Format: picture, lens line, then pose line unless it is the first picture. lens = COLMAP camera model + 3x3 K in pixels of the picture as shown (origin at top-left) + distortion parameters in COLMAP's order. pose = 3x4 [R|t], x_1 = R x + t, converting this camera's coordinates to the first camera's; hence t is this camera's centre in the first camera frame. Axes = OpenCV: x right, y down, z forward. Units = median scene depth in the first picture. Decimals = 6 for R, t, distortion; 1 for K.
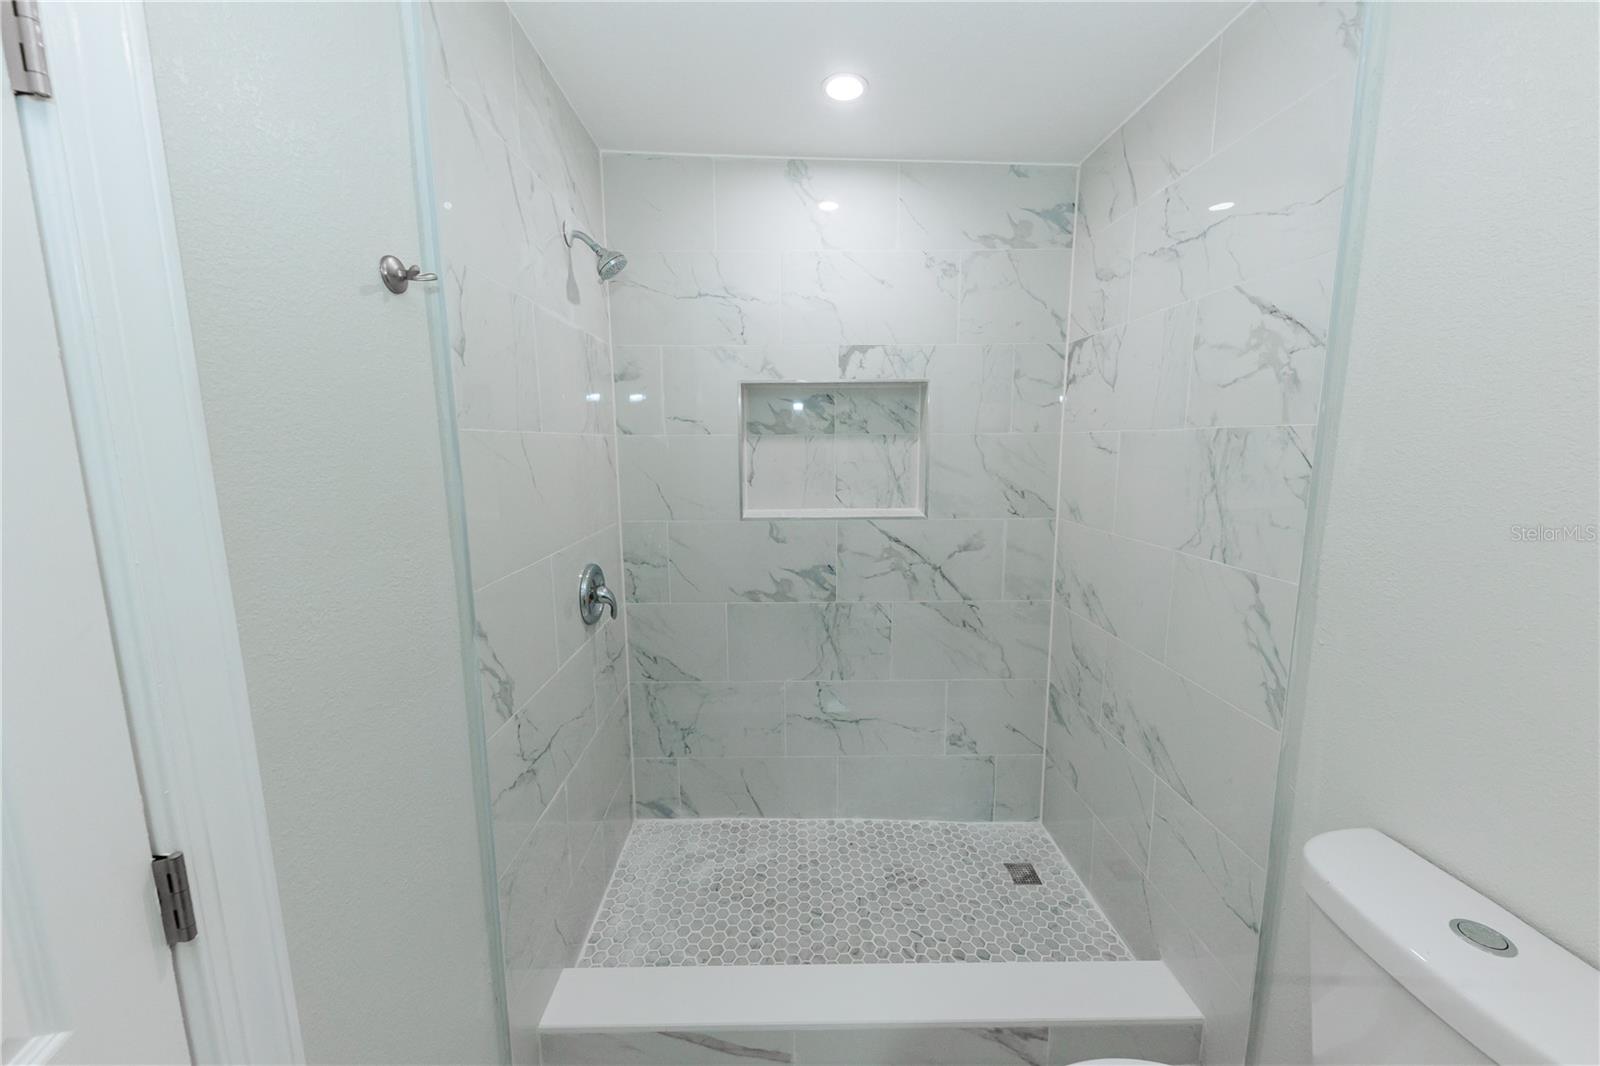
lens RADIAL K [[561.6, 0, 804.8], [0, 561.6, 521.9], [0, 0, 1]] dist [0.016613, -0.005168]
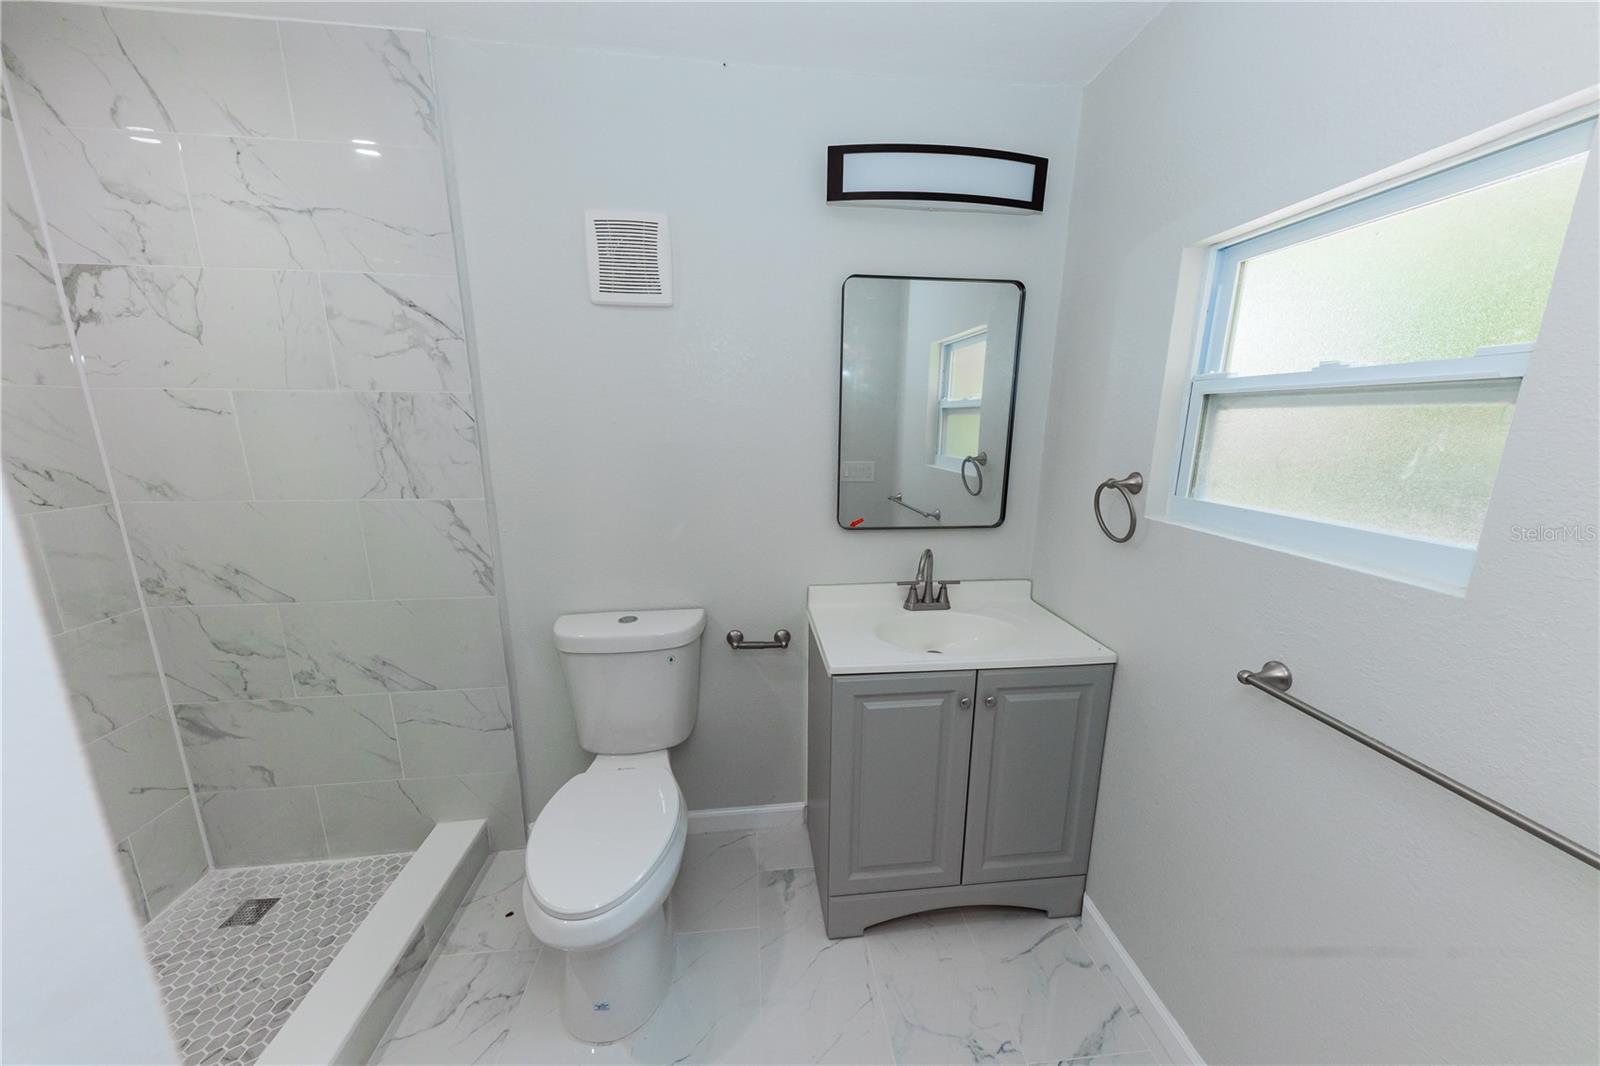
lens RADIAL K [[553.2, 0, 797.9], [0, 553.2, 538.2], [0, 0, 1]] dist [0.012133, -0.004727]
pose [[-0.076913, -0.211540, 0.974338, -0.540462], [0.134319, 0.966126, 0.220360, -0.002487], [-0.987949, 0.147821, -0.045894, 0.189956]]
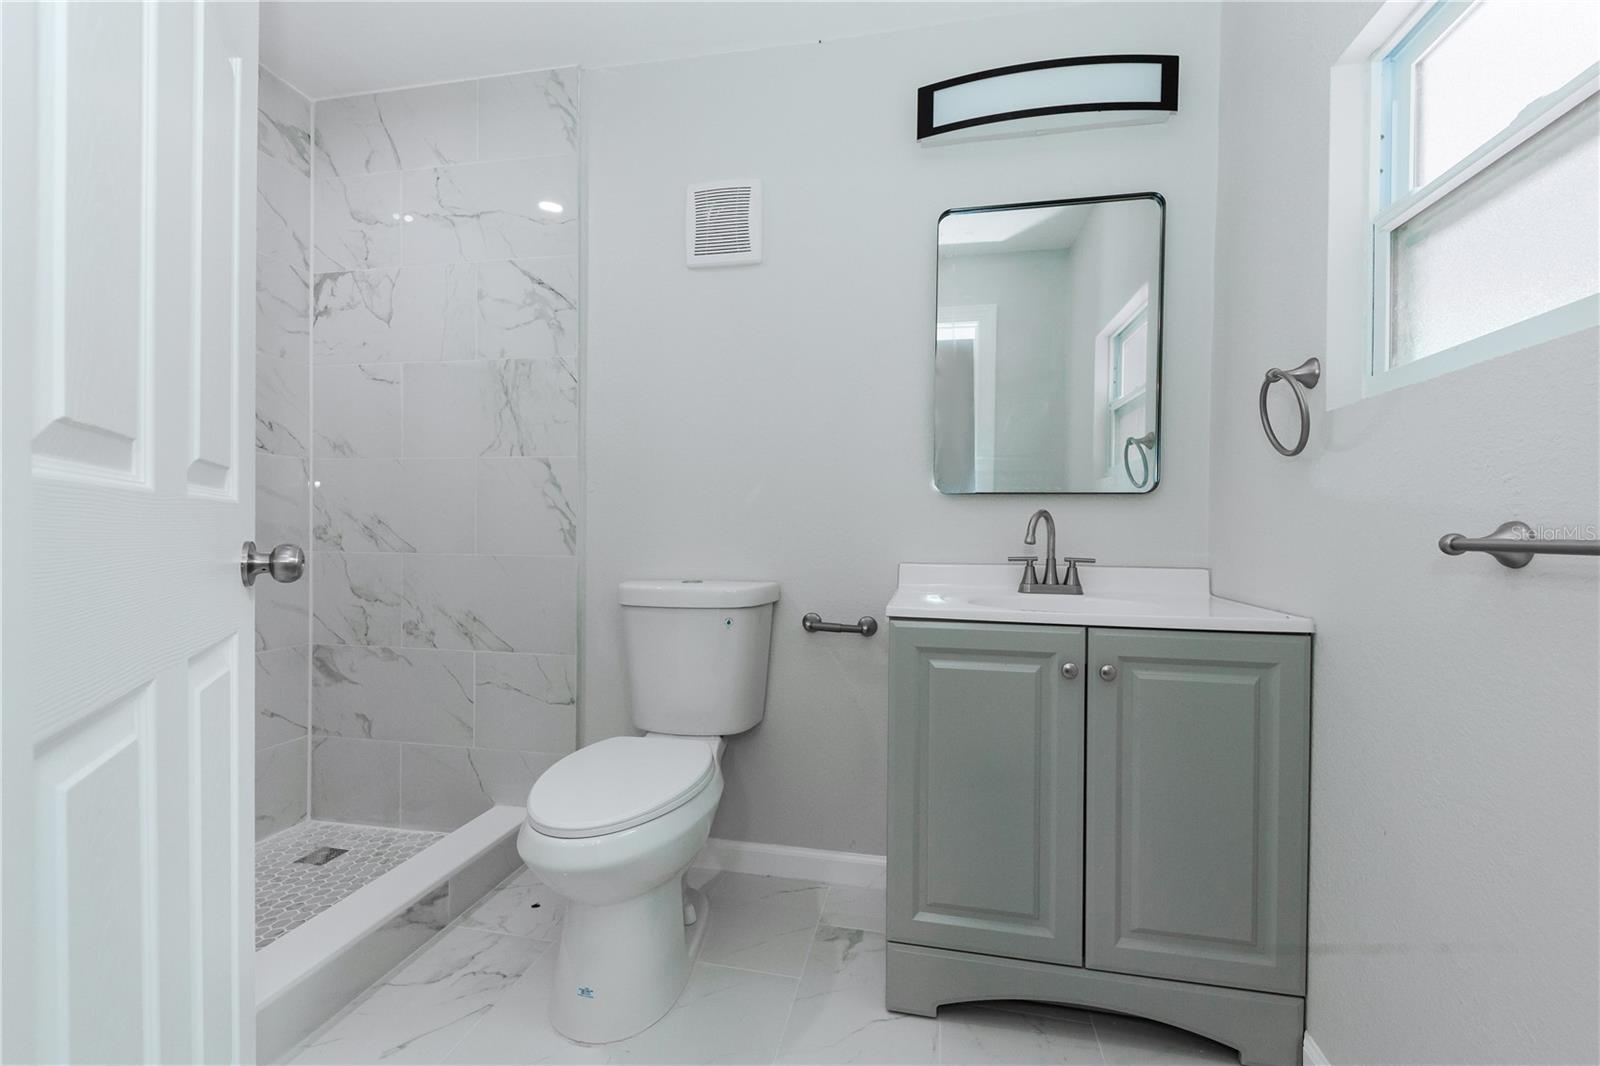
lens RADIAL K [[645.4, 0, 800.0], [0, 645.4, 533.0], [0, 0, 1]] dist [0.023207, -0.012760]
pose [[0.231353, 0.001007, 0.972869, -0.584356], [0.123609, 0.991865, -0.030422, 0.357643], [-0.964985, 0.127294, 0.229347, 0.008519]]
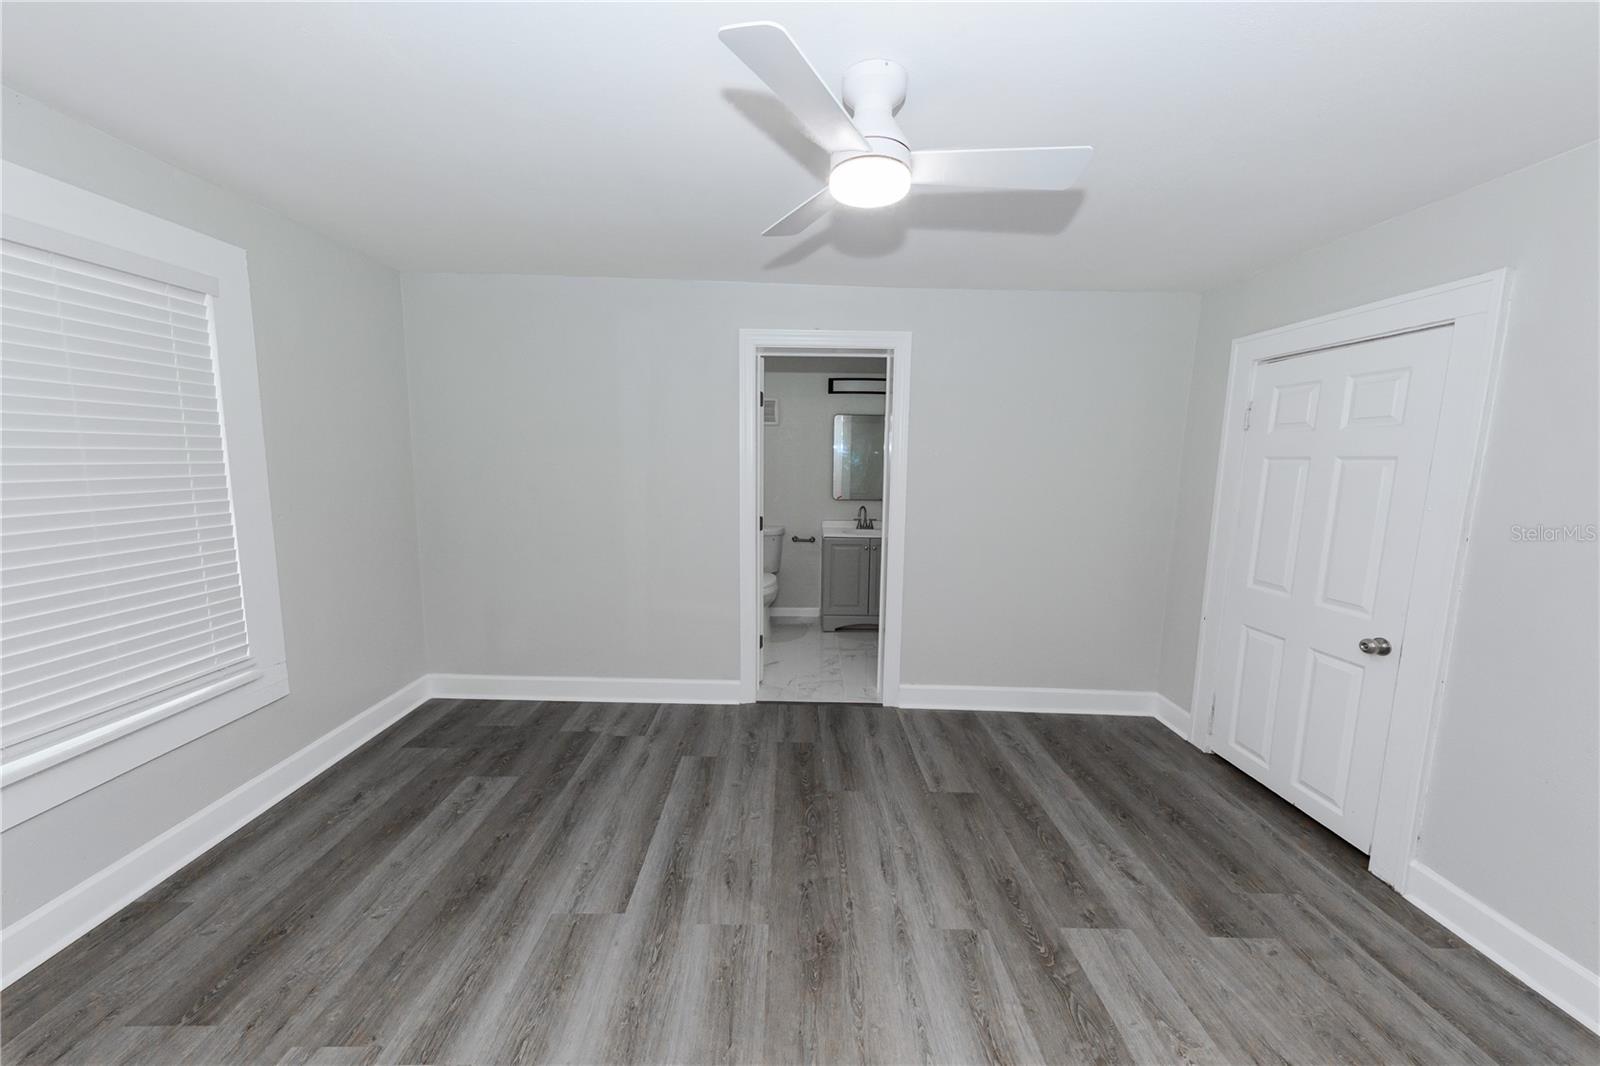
lens RADIAL K [[548.9, 0, 800.1], [0, 548.9, 522.1], [0, 0, 1]] dist [0.011091, -0.004495]
pose [[0.040388, -0.120265, 0.991920, -2.887922], [0.128846, 0.985068, 0.114188, -0.020258], [-0.990842, 0.123193, 0.055280, 0.067206]]
